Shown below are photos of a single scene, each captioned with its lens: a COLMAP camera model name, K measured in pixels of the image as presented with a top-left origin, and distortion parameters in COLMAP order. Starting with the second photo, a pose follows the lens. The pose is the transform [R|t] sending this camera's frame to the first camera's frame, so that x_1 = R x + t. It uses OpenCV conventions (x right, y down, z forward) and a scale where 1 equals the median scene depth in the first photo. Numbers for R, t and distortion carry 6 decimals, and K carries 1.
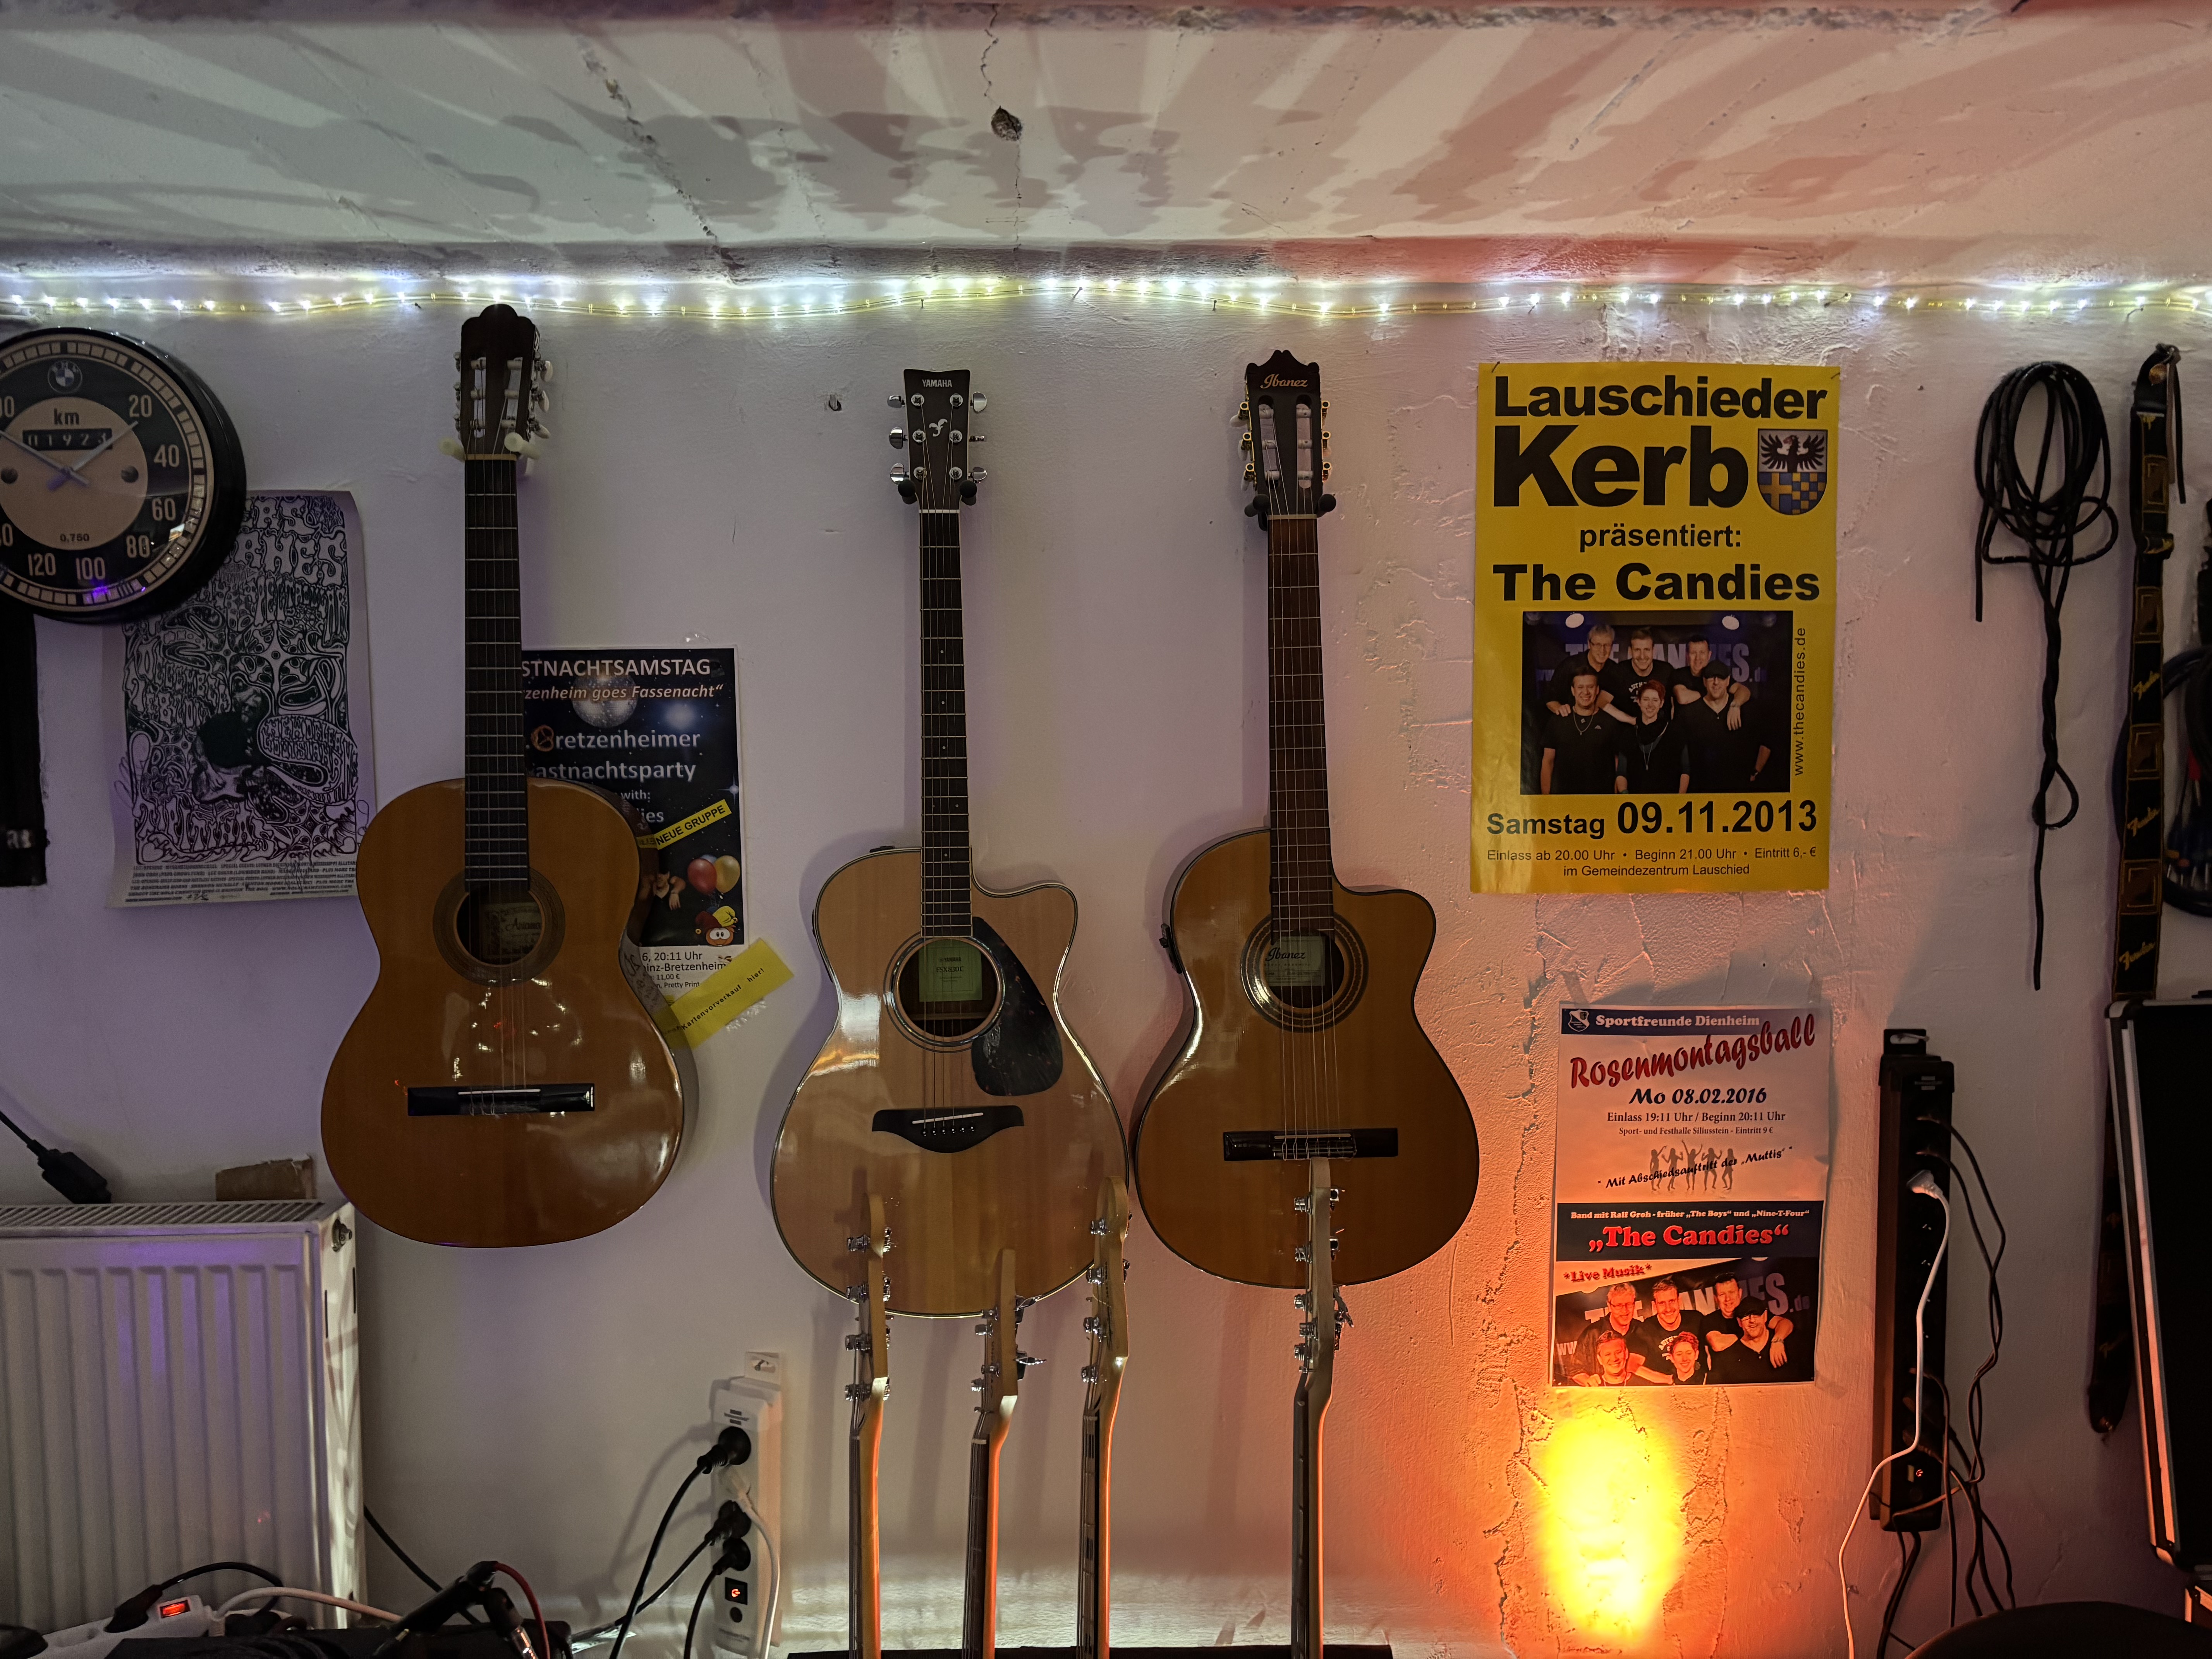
lens RADIAL K [[1685.5, 0, 1099.2], [0, 1685.5, 822.1], [0, 0, 1]] dist [0.029706, -0.028670]
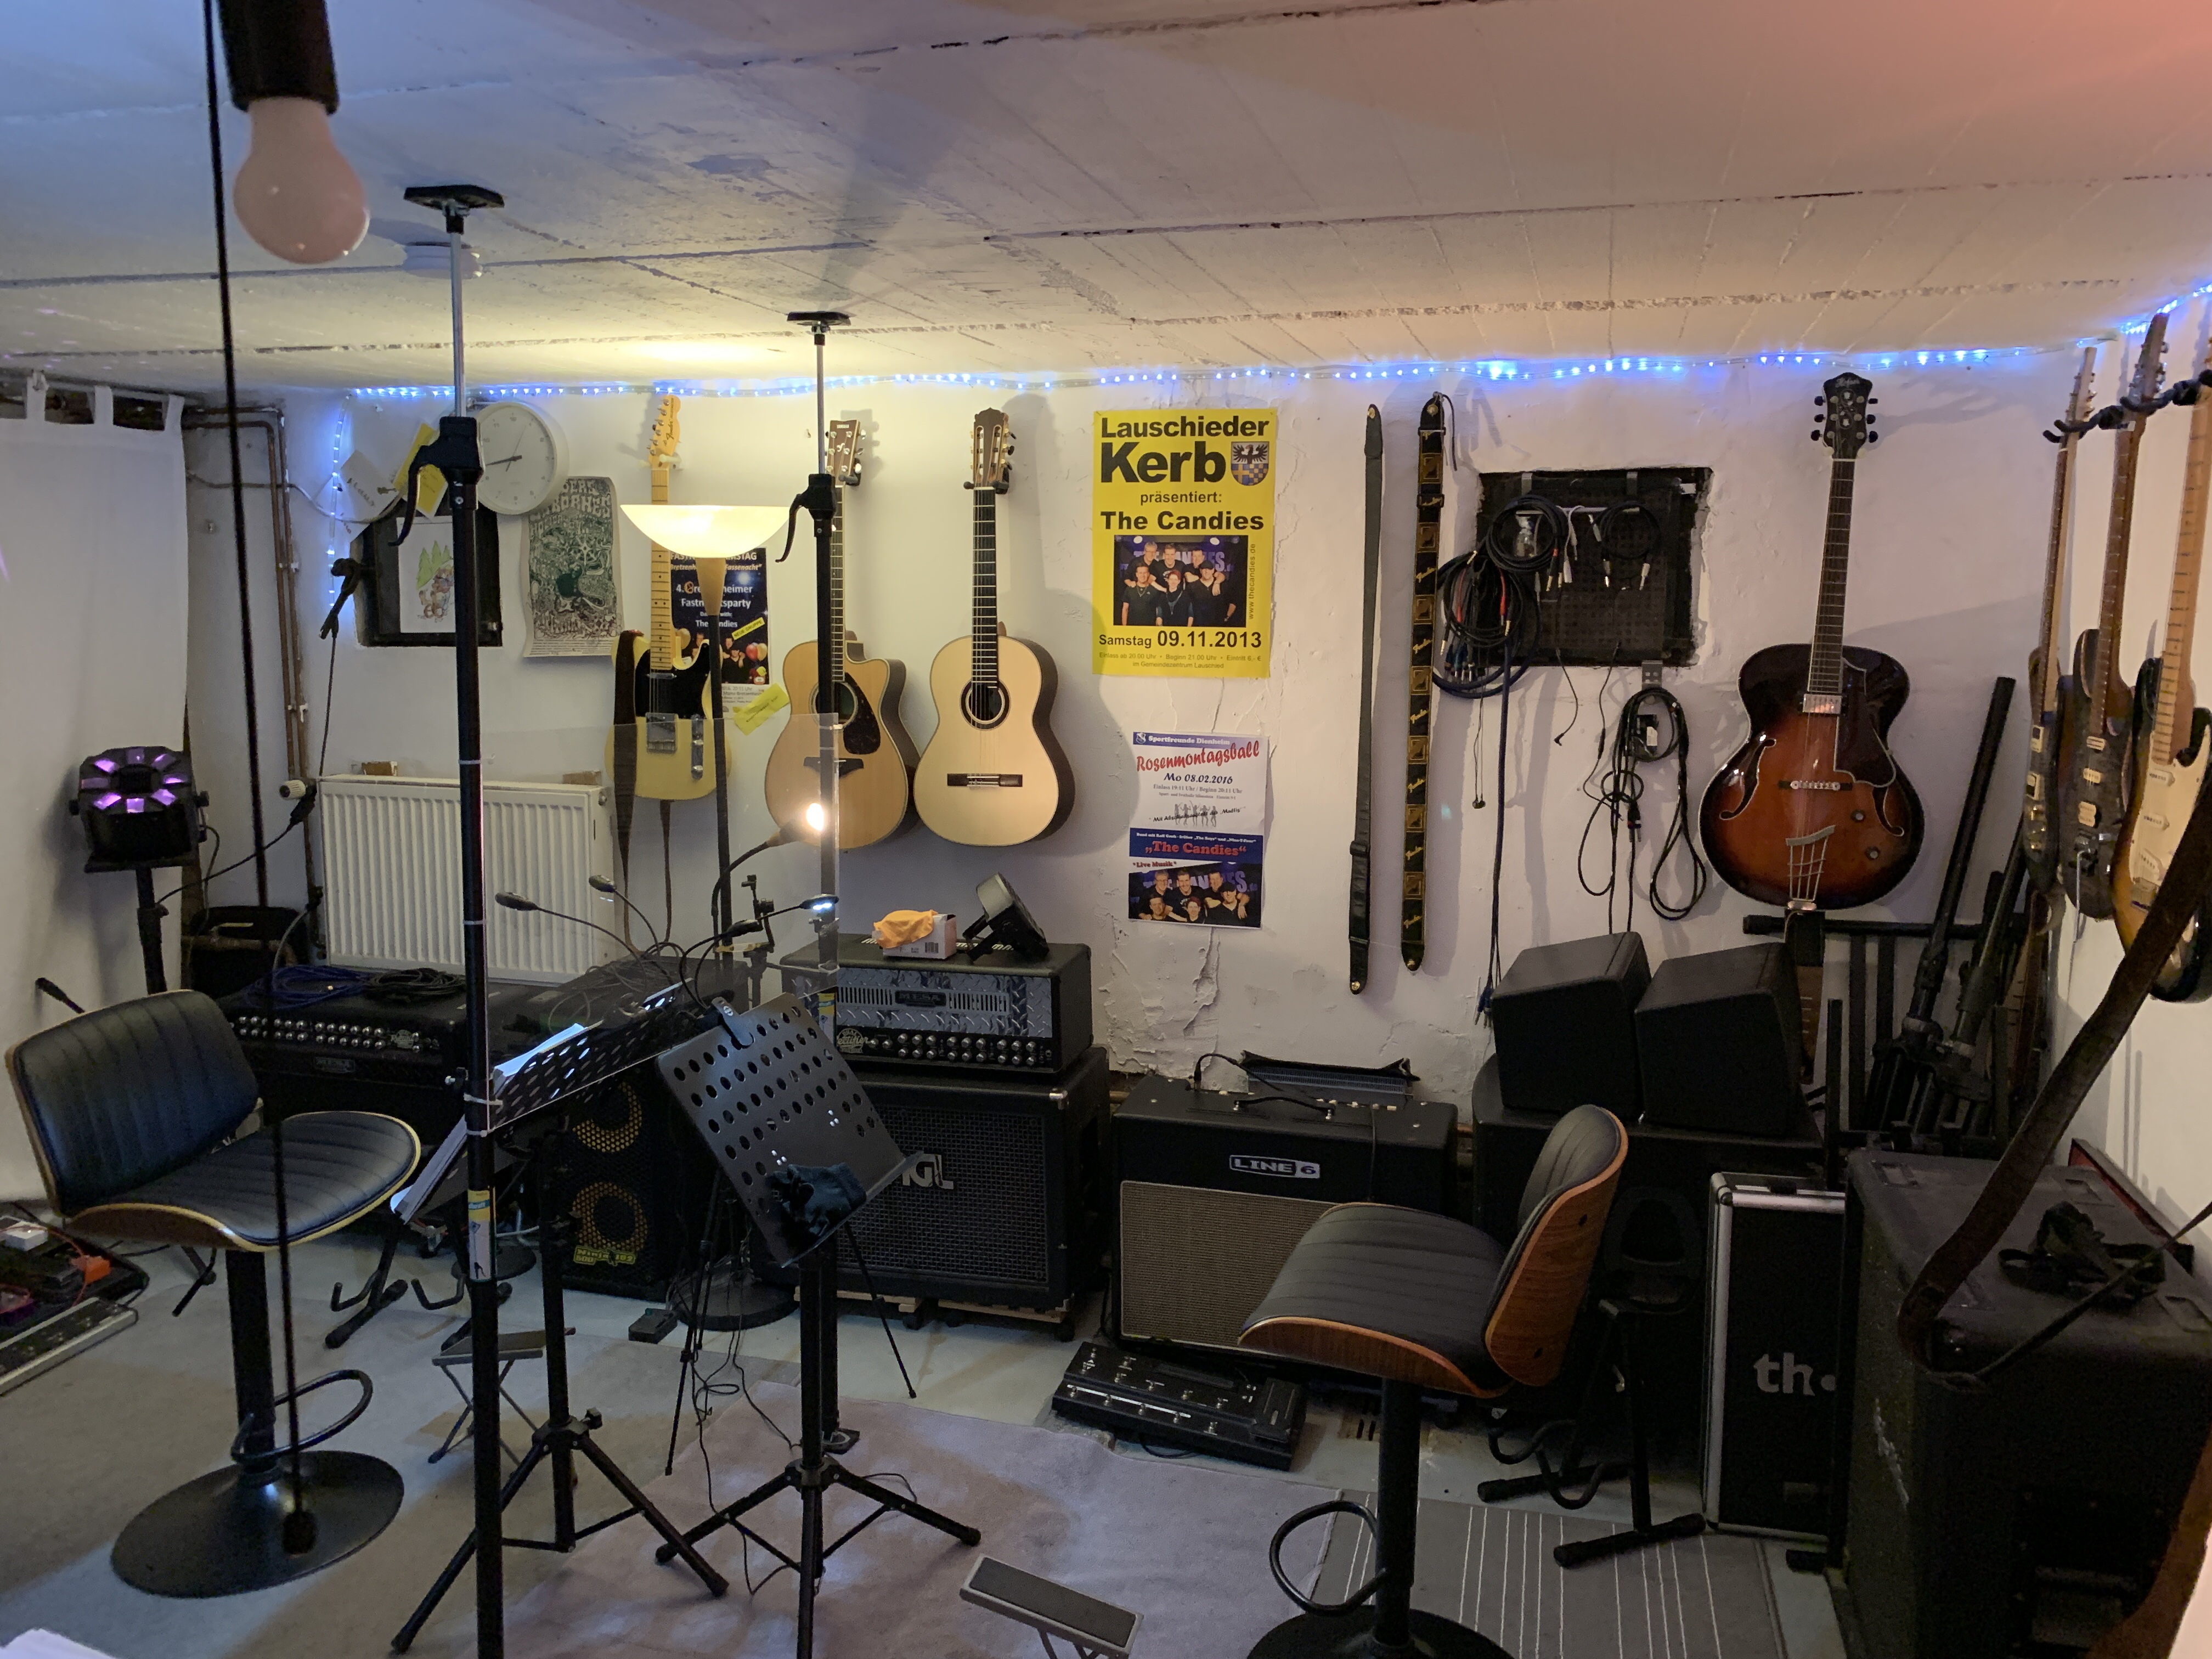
lens RADIAL K [[1726.9, 0, 1123.7], [0, 1726.9, 815.5], [0, 0, 1]] dist [0.035362, -0.047239]
pose [[0.948690, 0.059228, -0.310612, 0.914017], [-0.034786, 0.995888, 0.083651, 0.037692], [0.314289, -0.068553, 0.946849, -0.973201]]
